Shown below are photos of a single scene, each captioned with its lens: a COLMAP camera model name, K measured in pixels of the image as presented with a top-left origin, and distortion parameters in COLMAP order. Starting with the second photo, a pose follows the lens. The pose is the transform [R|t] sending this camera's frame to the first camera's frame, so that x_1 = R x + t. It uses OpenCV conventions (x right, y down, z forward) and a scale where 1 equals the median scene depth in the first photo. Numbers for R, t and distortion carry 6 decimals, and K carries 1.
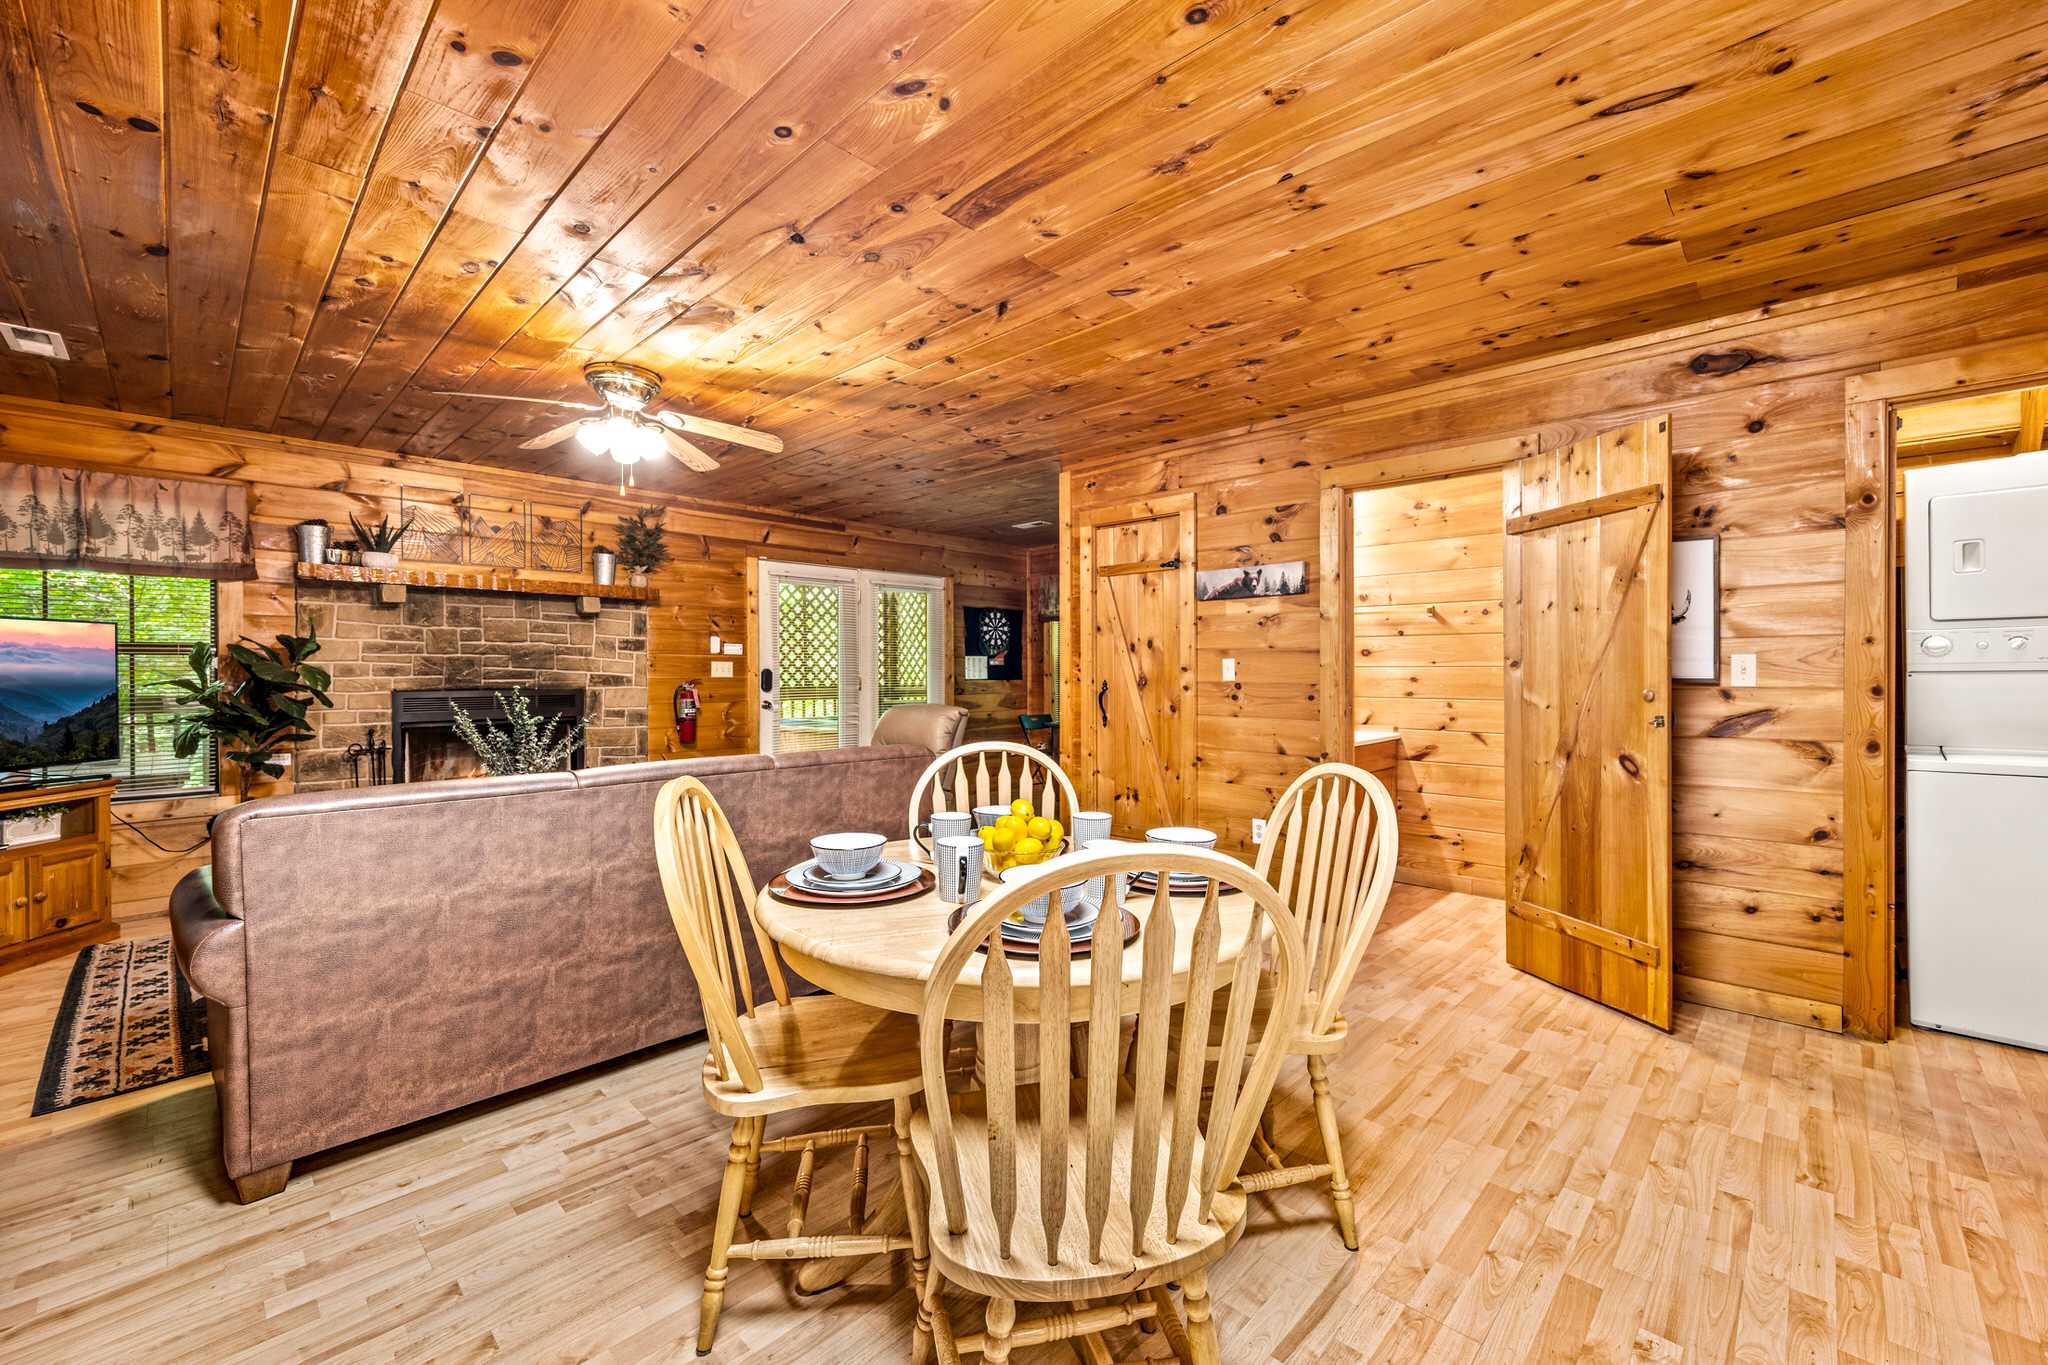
lens RADIAL K [[816.1, 0, 1043.7], [0, 816.1, 674.3], [0, 0, 1]] dist [0.001148, 0.000061]
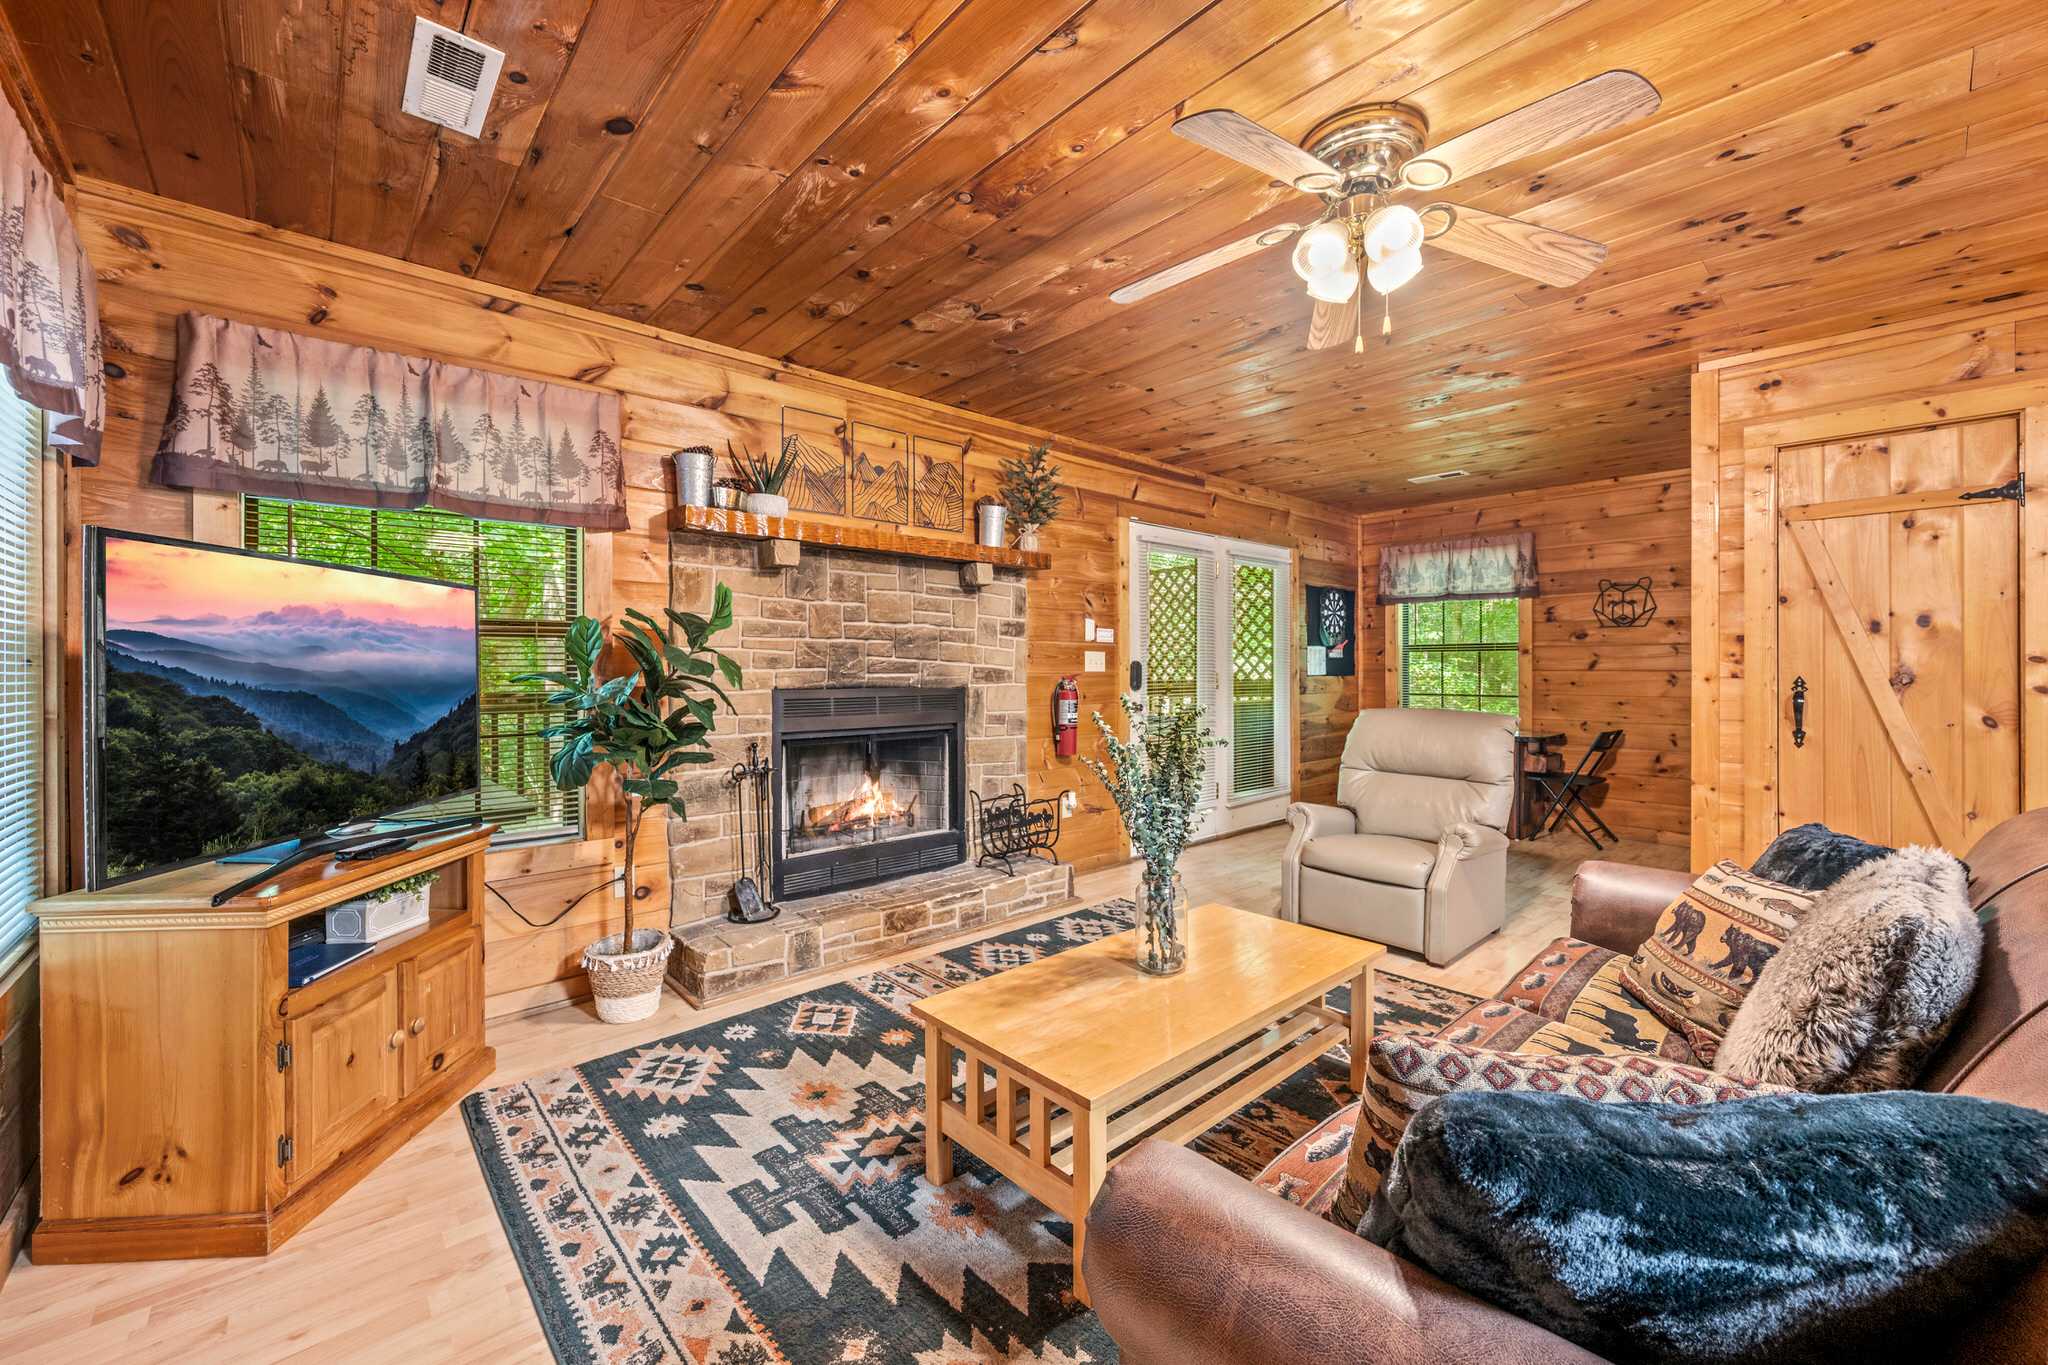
lens RADIAL K [[801.4, 0, 1034.7], [0, 801.4, 669.1], [0, 0, 1]] dist [-0.000207, -0.000222]
pose [[0.997302, 0.001205, -0.073395, -0.515599], [-0.001305, 0.999998, -0.001319, 0.003110], [0.073393, 0.001411, 0.997302, 0.310563]]
